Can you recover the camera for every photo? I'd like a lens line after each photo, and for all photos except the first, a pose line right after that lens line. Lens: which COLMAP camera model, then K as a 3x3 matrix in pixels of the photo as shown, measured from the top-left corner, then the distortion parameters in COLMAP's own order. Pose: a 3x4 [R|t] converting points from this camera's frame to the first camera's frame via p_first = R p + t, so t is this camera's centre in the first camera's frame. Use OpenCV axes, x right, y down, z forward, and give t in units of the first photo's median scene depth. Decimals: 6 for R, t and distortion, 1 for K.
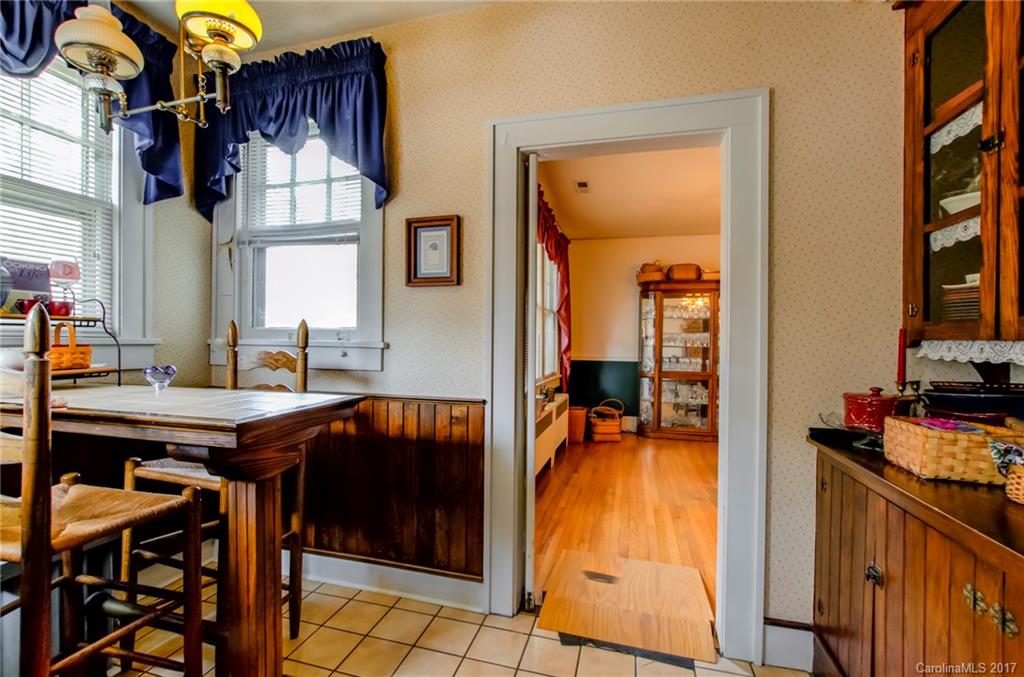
lens RADIAL K [[454.4, 0, 511.2], [0, 454.4, 337.7], [0, 0, 1]] dist [-0.009659, 0.000318]
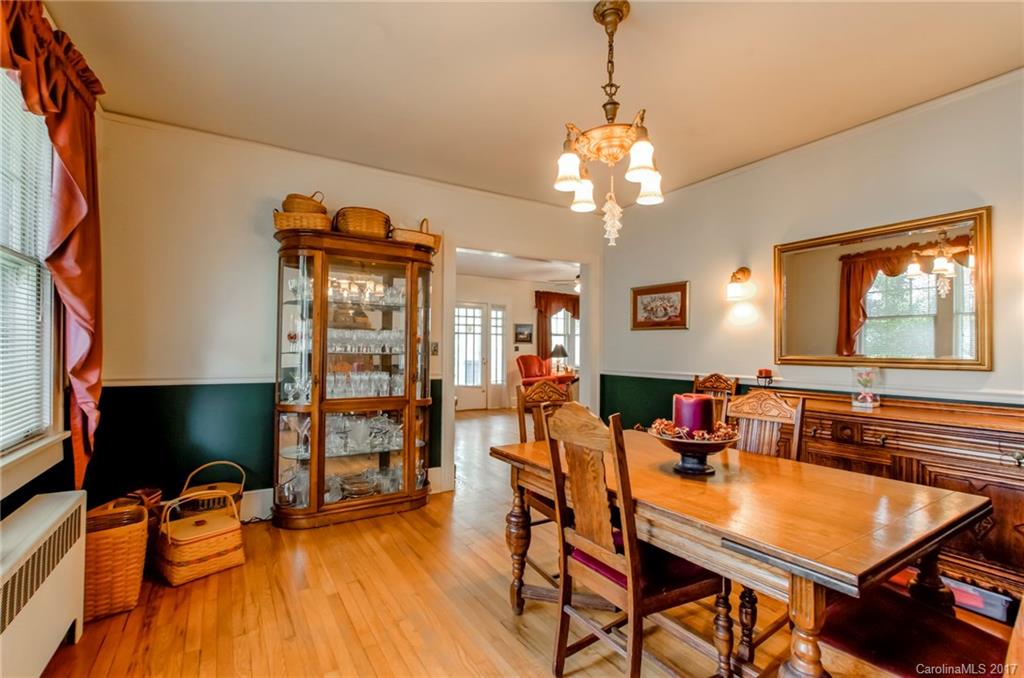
lens RADIAL K [[454.4, 0, 500.2], [0, 454.4, 345.5], [0, 0, 1]] dist [-0.009659, 0.000318]
pose [[0.693037, 0.002442, 0.720898, 0.089249], [-0.013020, 0.999874, 0.009130, 0.002264], [-0.720784, -0.015714, 0.692982, 0.483621]]
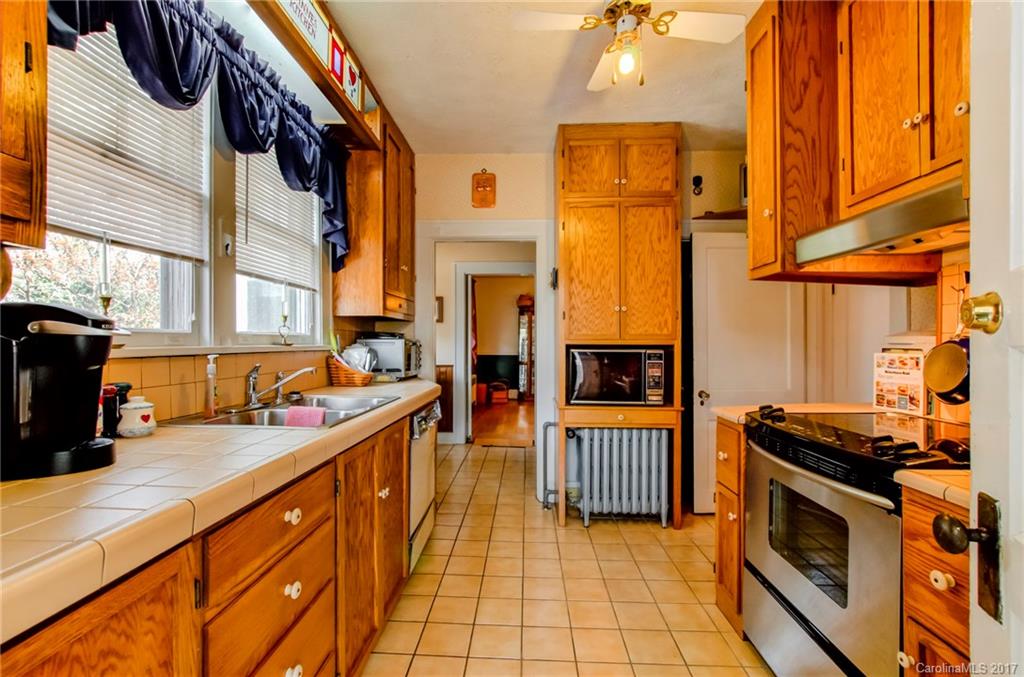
lens RADIAL K [[454.4, 0, 510.8], [0, 454.4, 340.3], [0, 0, 1]] dist [-0.009659, 0.000318]
pose [[0.973928, -0.012352, 0.226520, -0.117092], [0.012132, 0.999924, 0.002366, -0.004827], [-0.226532, 0.000444, 0.974004, -0.602706]]
